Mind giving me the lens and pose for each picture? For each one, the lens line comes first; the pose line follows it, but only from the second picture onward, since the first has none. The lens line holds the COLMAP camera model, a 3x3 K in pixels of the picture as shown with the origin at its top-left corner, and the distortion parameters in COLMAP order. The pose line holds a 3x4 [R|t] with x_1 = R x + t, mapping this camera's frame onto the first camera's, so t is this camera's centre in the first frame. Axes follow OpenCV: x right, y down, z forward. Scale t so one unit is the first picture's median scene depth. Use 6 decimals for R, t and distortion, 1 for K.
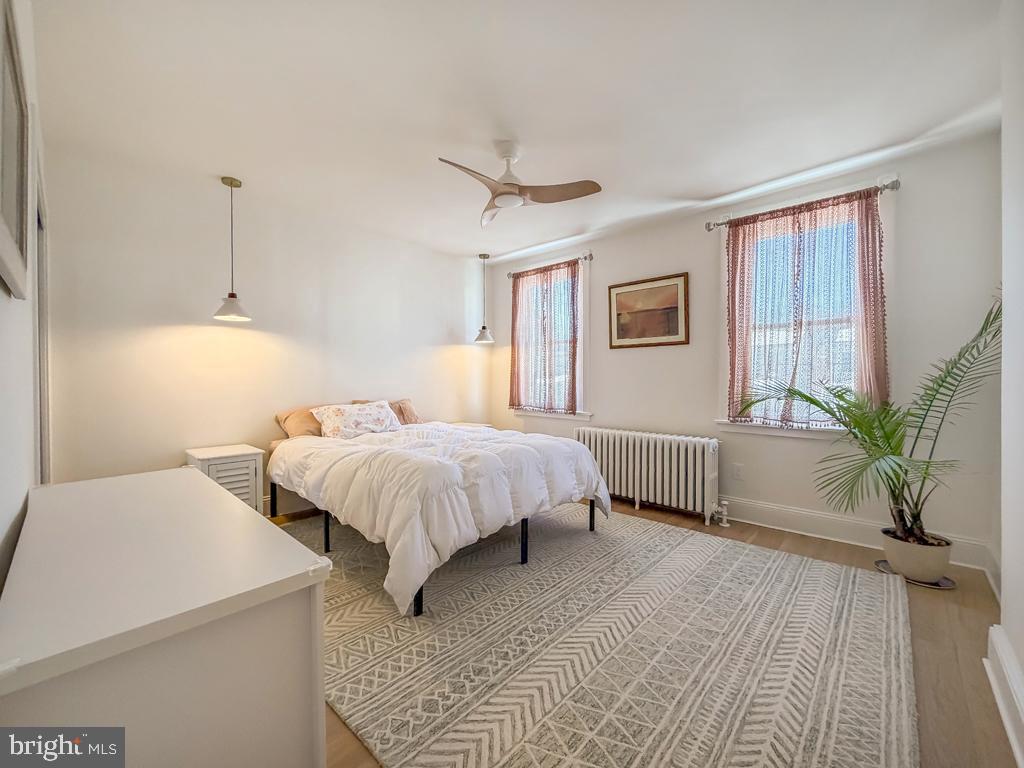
lens RADIAL K [[414.3, 0, 504.7], [0, 414.3, 381.1], [0, 0, 1]] dist [-0.002025, 0.000611]
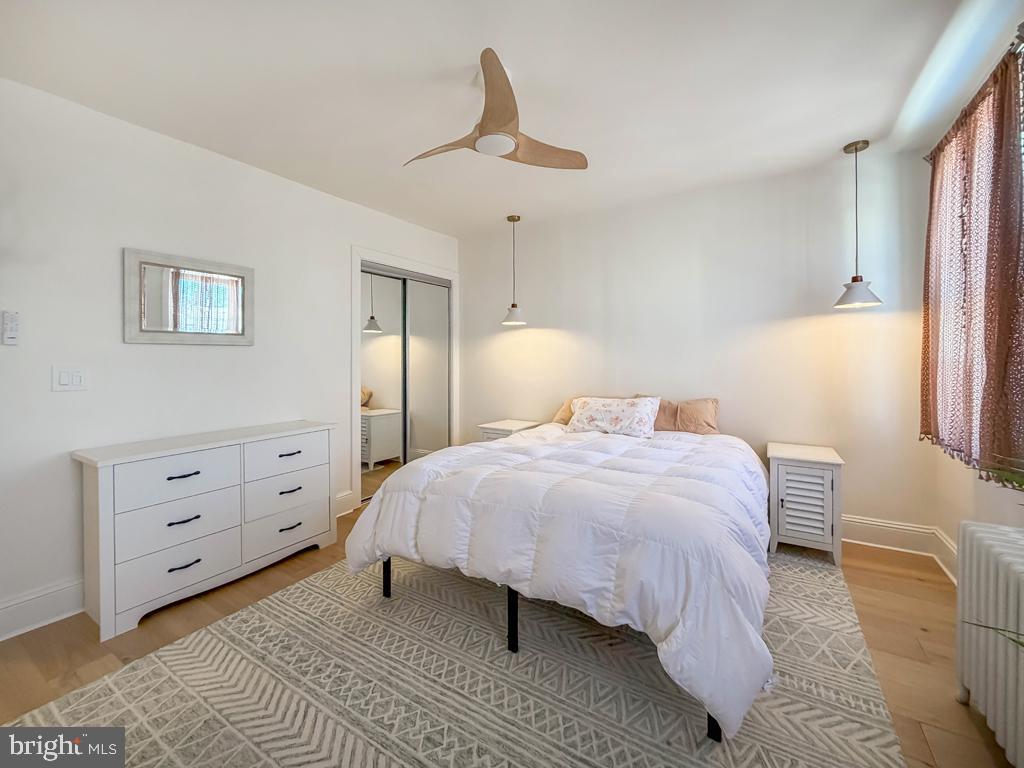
lens RADIAL K [[414.3, 0, 507.0], [0, 414.3, 358.9], [0, 0, 1]] dist [-0.002025, 0.000611]
pose [[0.208865, 0.006565, -0.977922, 0.513844], [0.000329, 0.999977, 0.006784, -0.041150], [0.977944, -0.001739, 0.208858, 0.598059]]
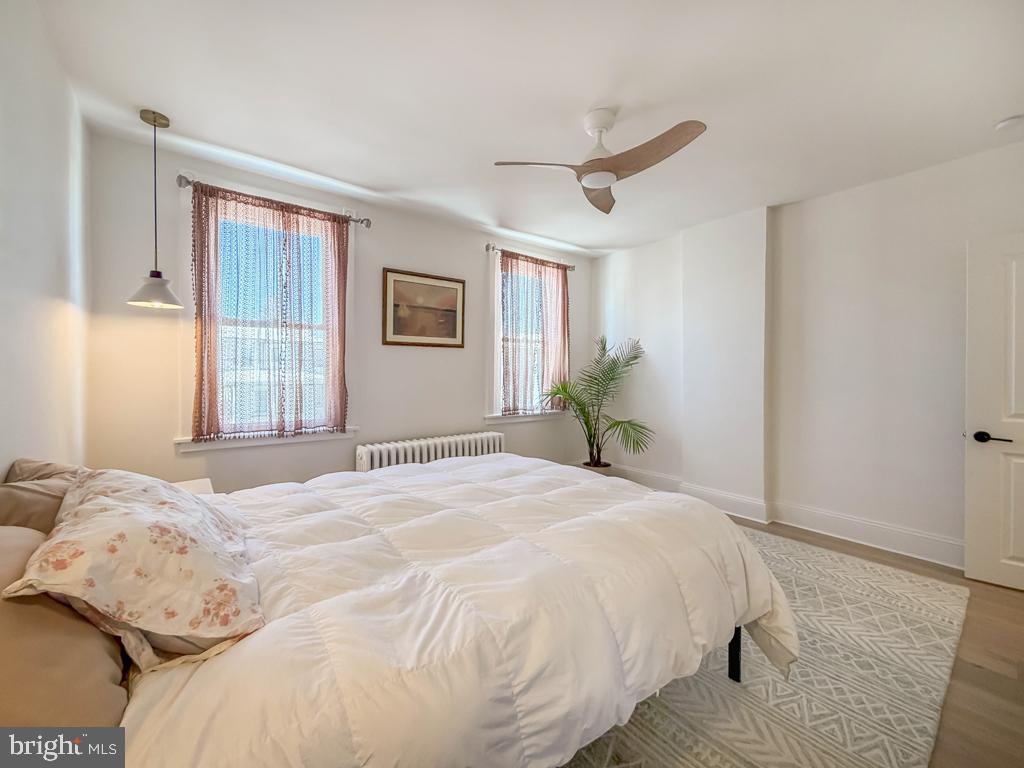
lens RADIAL K [[414.3, 0, 501.5], [0, 414.3, 378.8], [0, 0, 1]] dist [-0.002025, 0.000611]
pose [[0.151602, -0.023271, 0.988168, -0.602864], [-0.000019, 0.999723, 0.023546, -0.034474], [-0.988442, -0.003588, 0.151559, 0.740854]]
